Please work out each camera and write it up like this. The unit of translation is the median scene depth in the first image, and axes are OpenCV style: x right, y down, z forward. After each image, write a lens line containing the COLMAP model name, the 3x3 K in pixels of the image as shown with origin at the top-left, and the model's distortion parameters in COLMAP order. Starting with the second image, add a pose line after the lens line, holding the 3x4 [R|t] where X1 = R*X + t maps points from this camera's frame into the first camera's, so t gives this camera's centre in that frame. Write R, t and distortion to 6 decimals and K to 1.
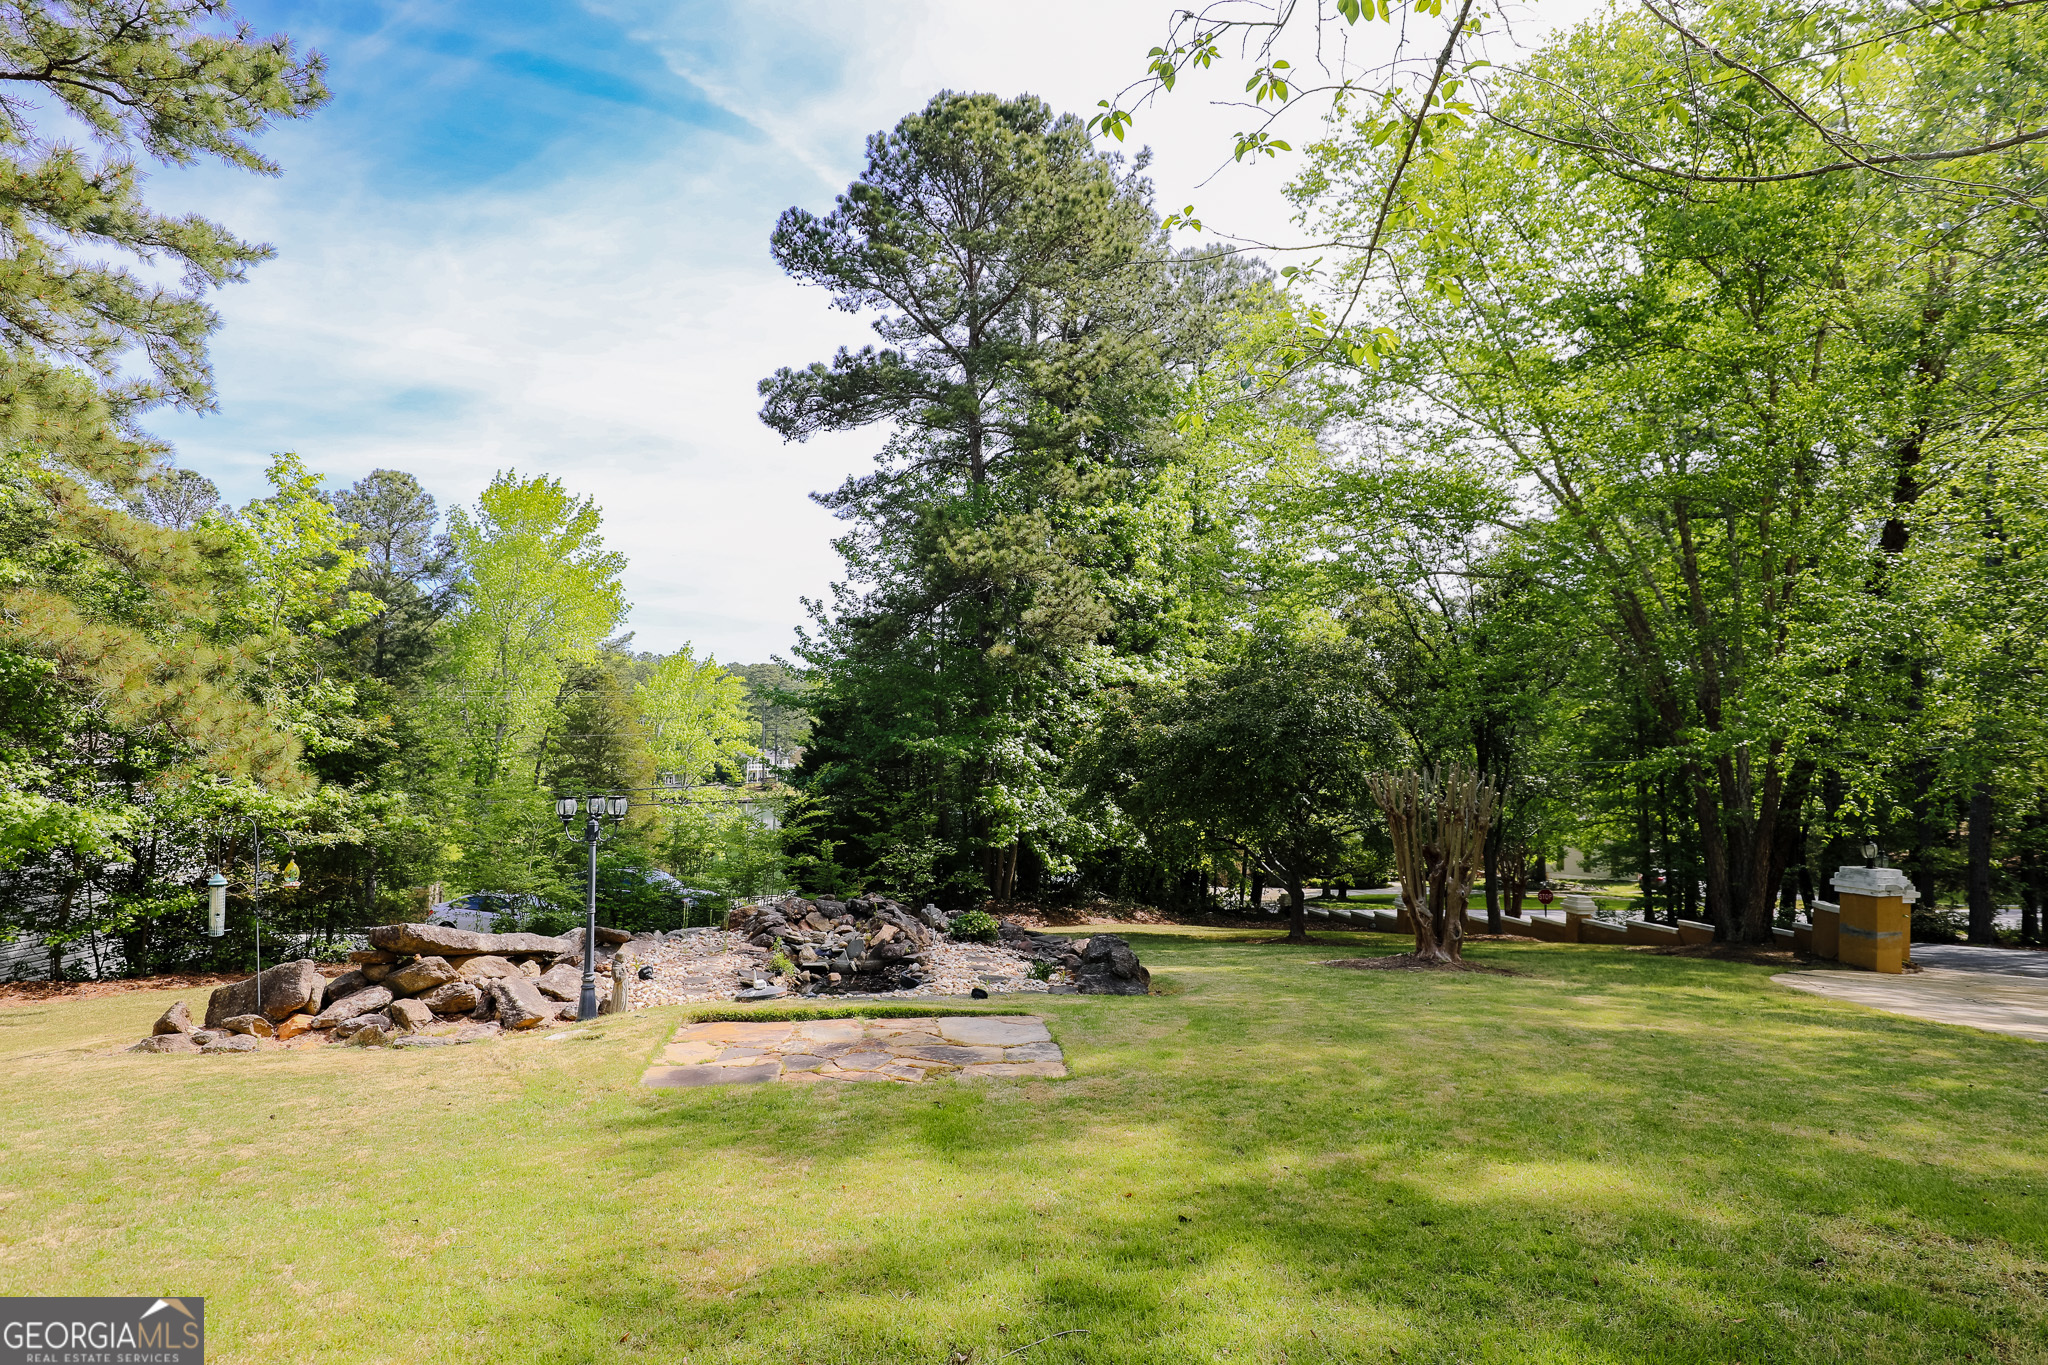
lens RADIAL K [[1109.2, 0, 1024.0], [0, 1109.2, 682.5], [0, 0, 1]] dist [-0.008259, -0.000556]
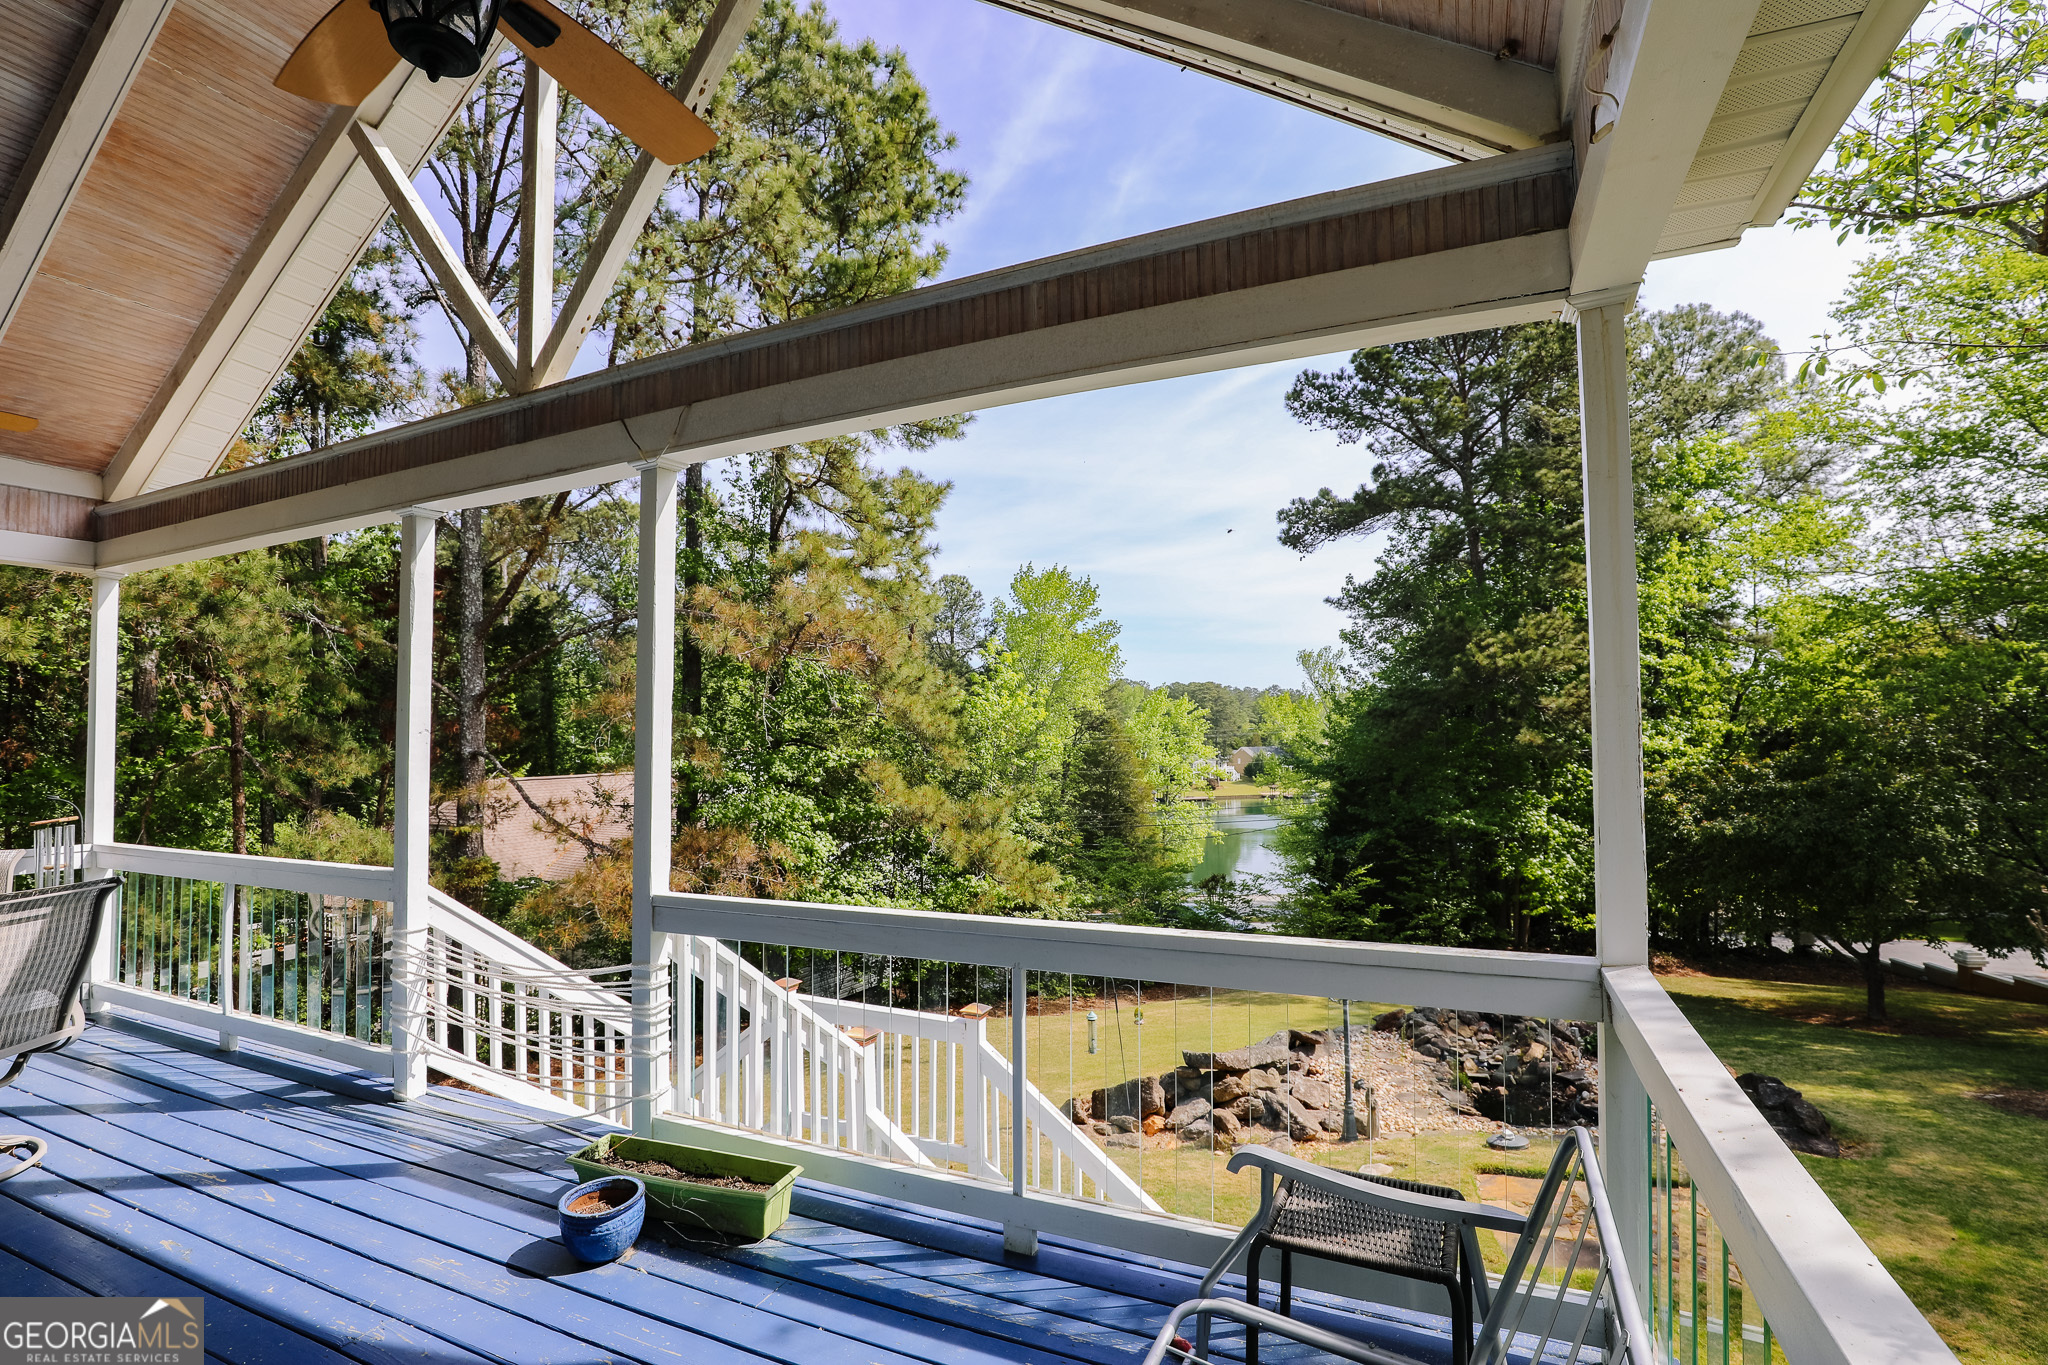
lens RADIAL K [[944.3, 0, 1024.0], [0, 944.3, 682.5], [0, 0, 1]] dist [-0.011965, -0.000268]
pose [[0.916442, -0.050702, -0.396943, -0.092549], [0.046317, 0.998714, -0.020633, -0.075932], [0.397479, 0.000524, 0.917611, -0.059224]]
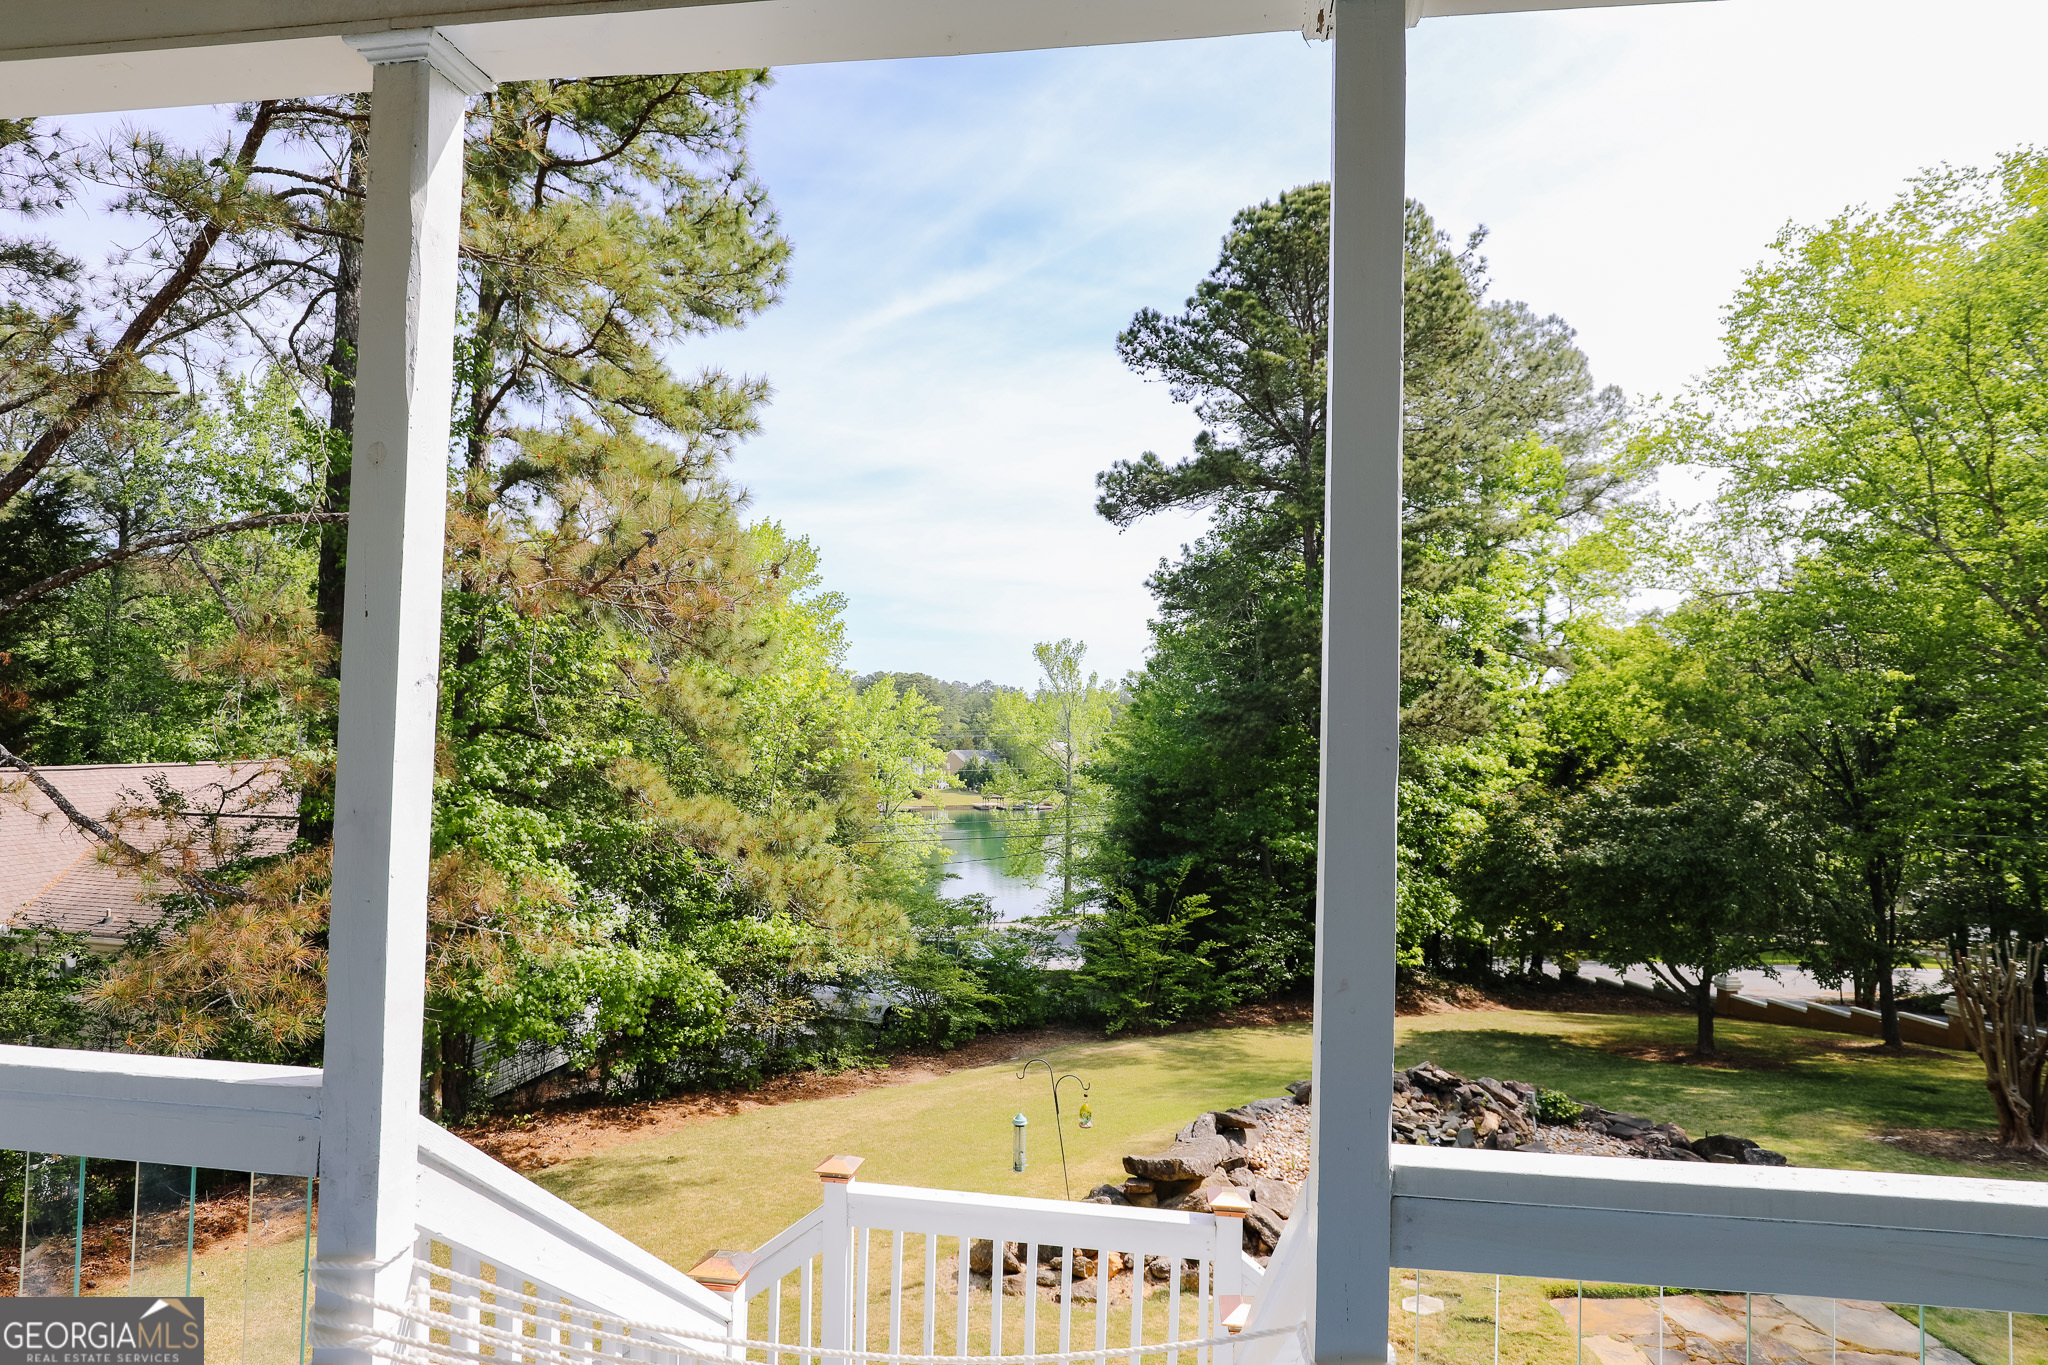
lens RADIAL K [[1109.2, 0, 1024.0], [0, 1109.2, 682.5], [0, 0, 1]] dist [-0.008259, -0.000556]
pose [[0.993915, 0.000011, -0.110153, -0.192582], [-0.000408, 0.999993, -0.003587, -0.075690], [0.110152, 0.003610, 0.993908, -0.022039]]
